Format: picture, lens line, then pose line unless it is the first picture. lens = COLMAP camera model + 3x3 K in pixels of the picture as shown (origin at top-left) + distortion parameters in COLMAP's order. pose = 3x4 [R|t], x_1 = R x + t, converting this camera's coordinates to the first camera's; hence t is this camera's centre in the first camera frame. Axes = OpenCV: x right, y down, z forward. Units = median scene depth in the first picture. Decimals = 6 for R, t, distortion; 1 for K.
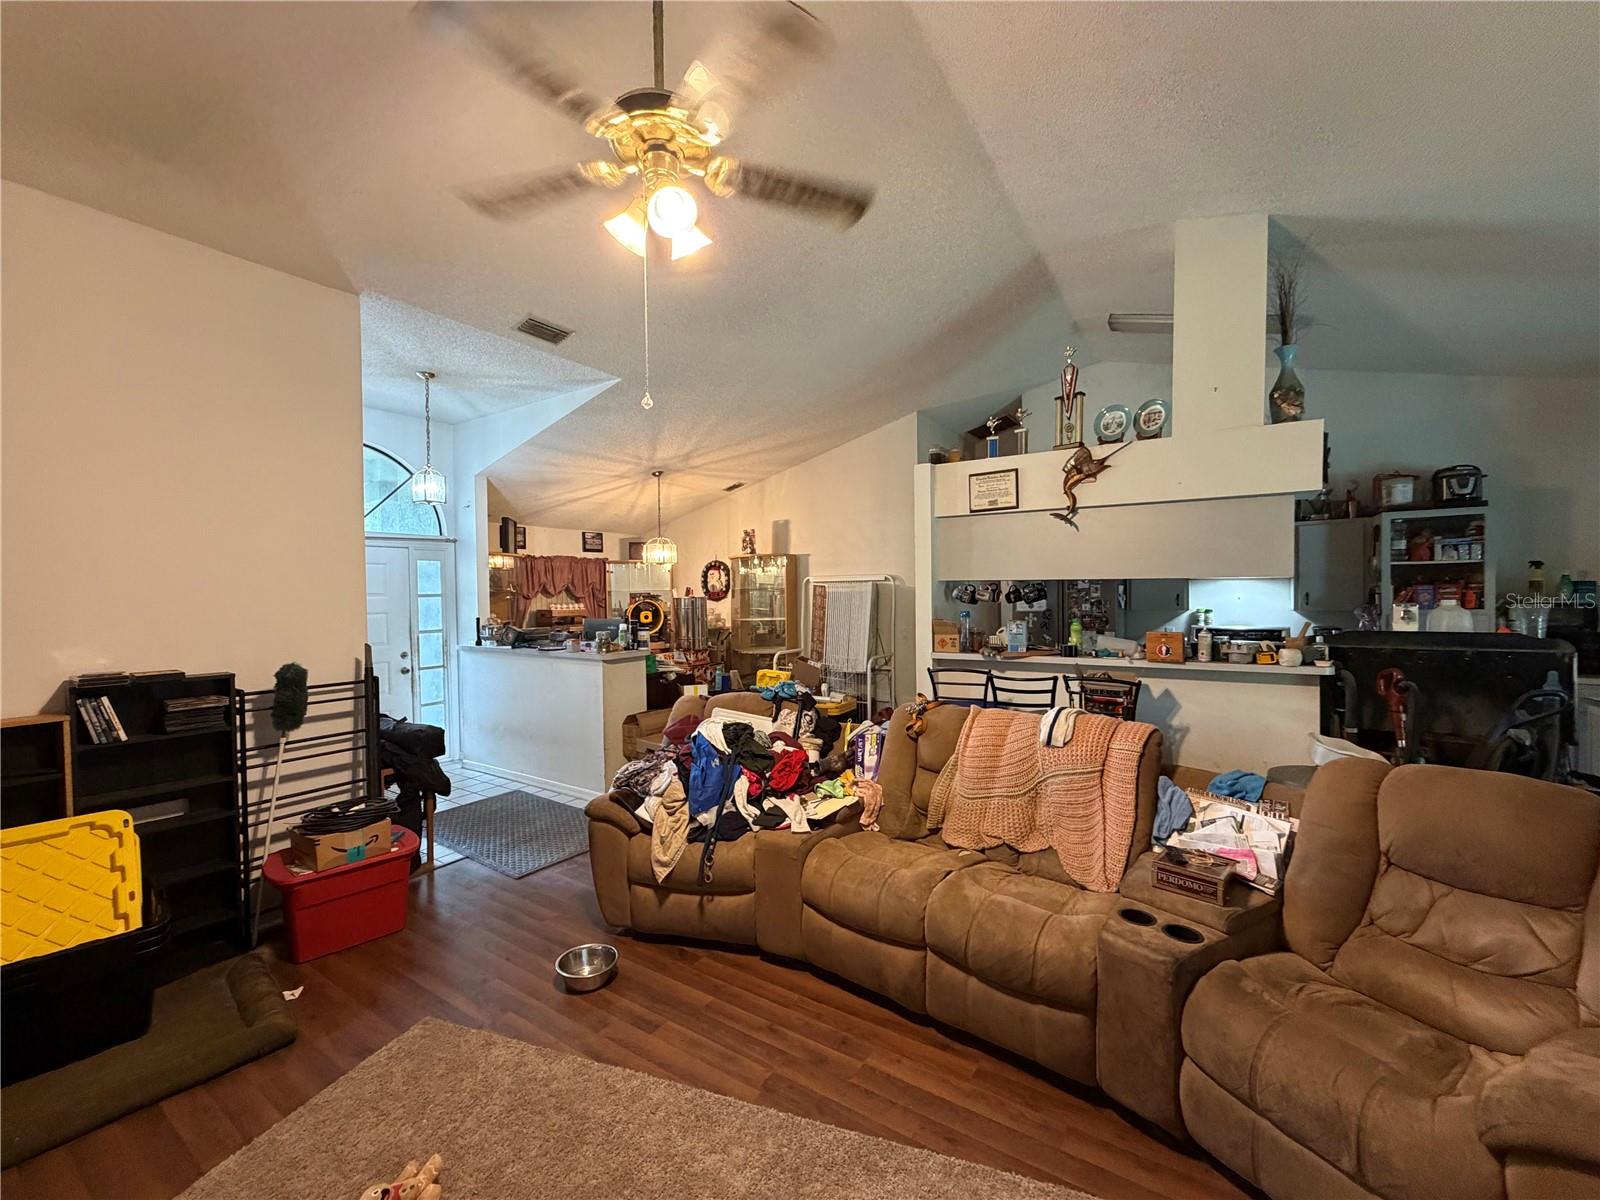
lens RADIAL K [[639.6, 0, 795.4], [0, 639.6, 601.7], [0, 0, 1]] dist [0.001211, -0.000468]
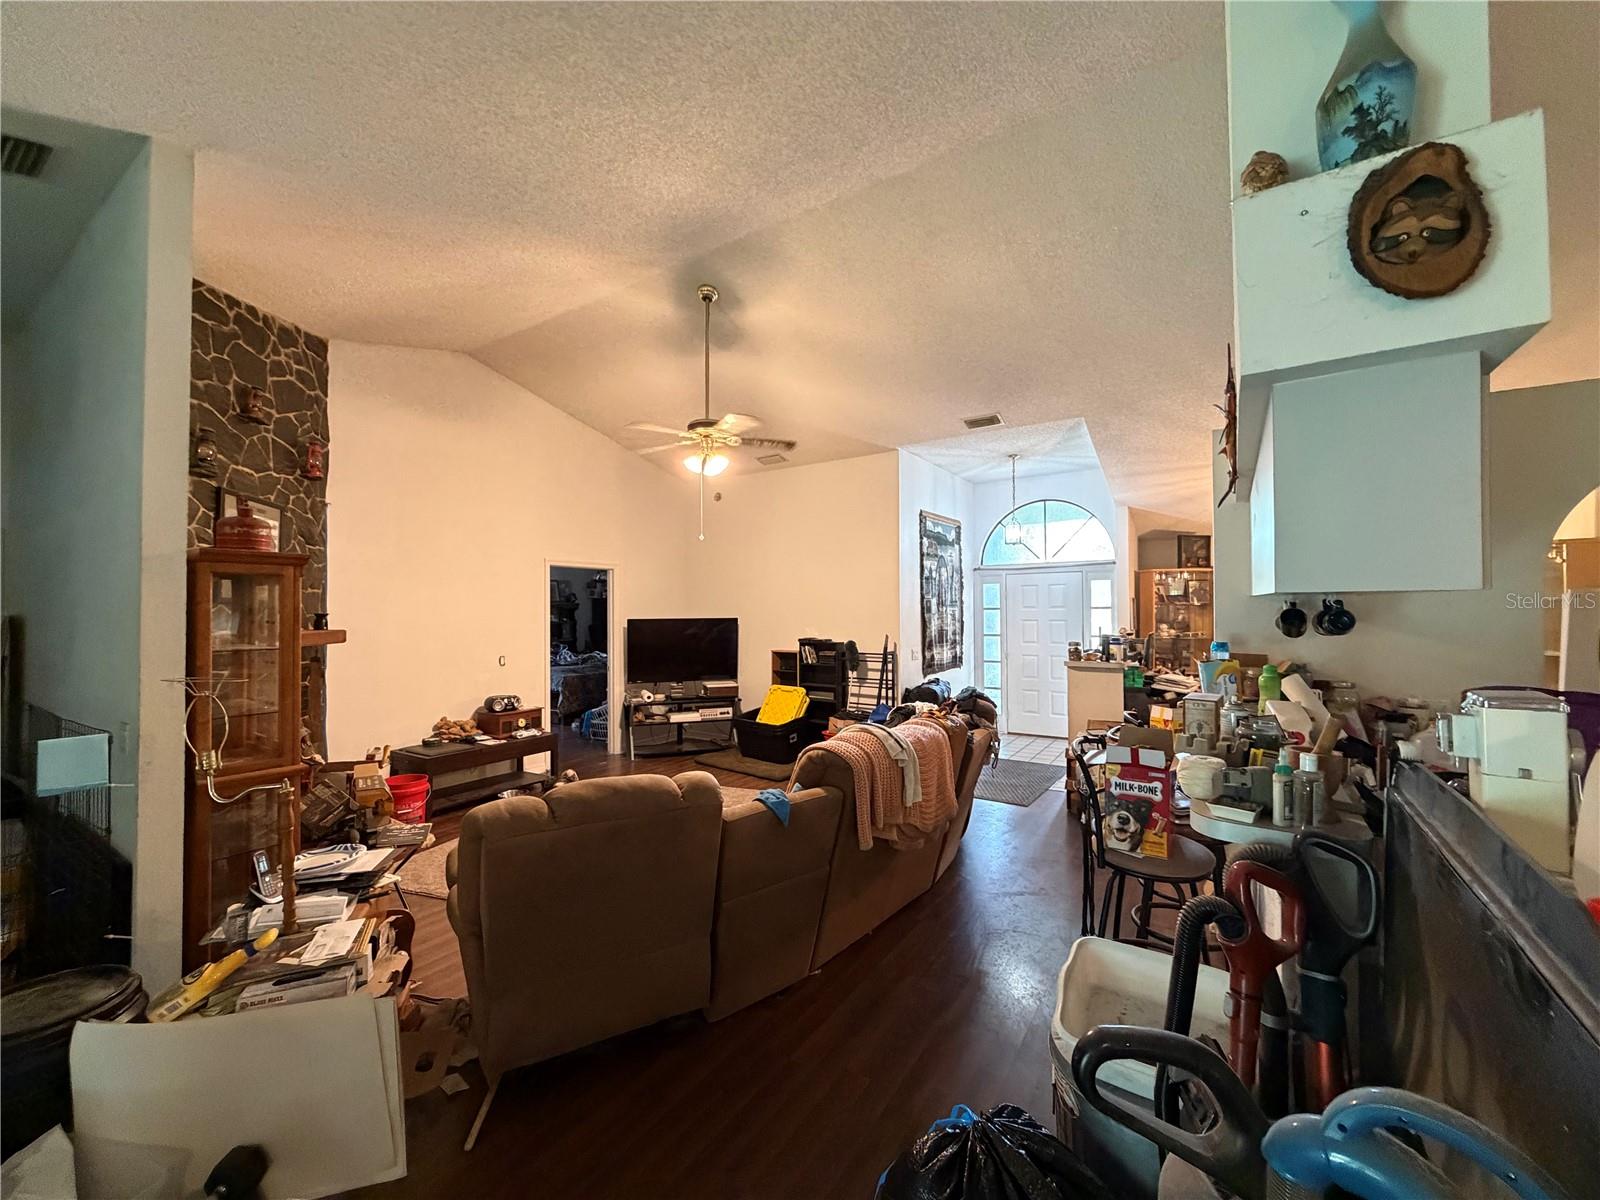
lens RADIAL K [[639.6, 0, 797.7], [0, 639.6, 601.9], [0, 0, 1]] dist [0.001211, -0.000468]
pose [[-0.003792, 0.001416, -0.999992, 0.669061], [-0.010233, 0.999947, 0.001455, -0.016848], [0.999940, 0.010238, -0.003777, 0.397226]]
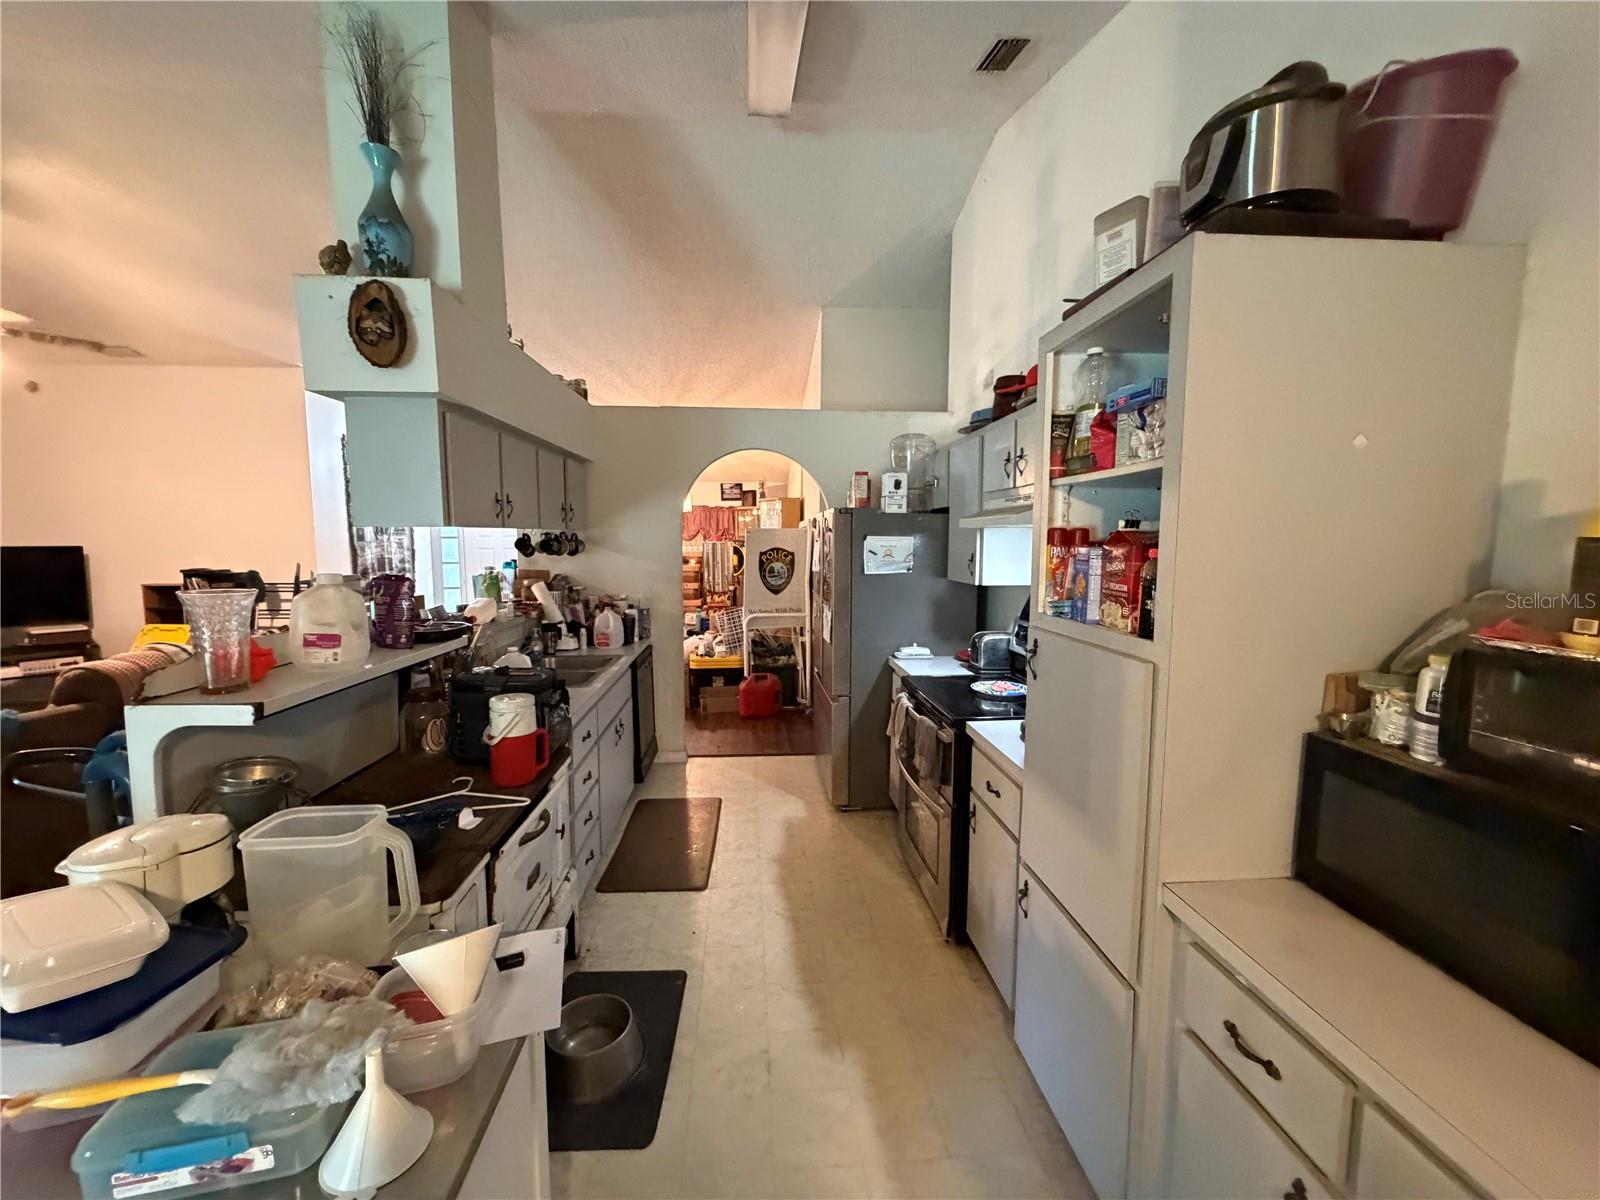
lens RADIAL K [[639.6, 0, 795.2], [0, 639.6, 604.9], [0, 0, 1]] dist [0.001211, -0.000468]
pose [[0.610710, 0.096434, -0.785961, 0.900124], [-0.022675, 0.994280, 0.104374, -0.021180], [0.791530, -0.045921, 0.609403, 0.539226]]
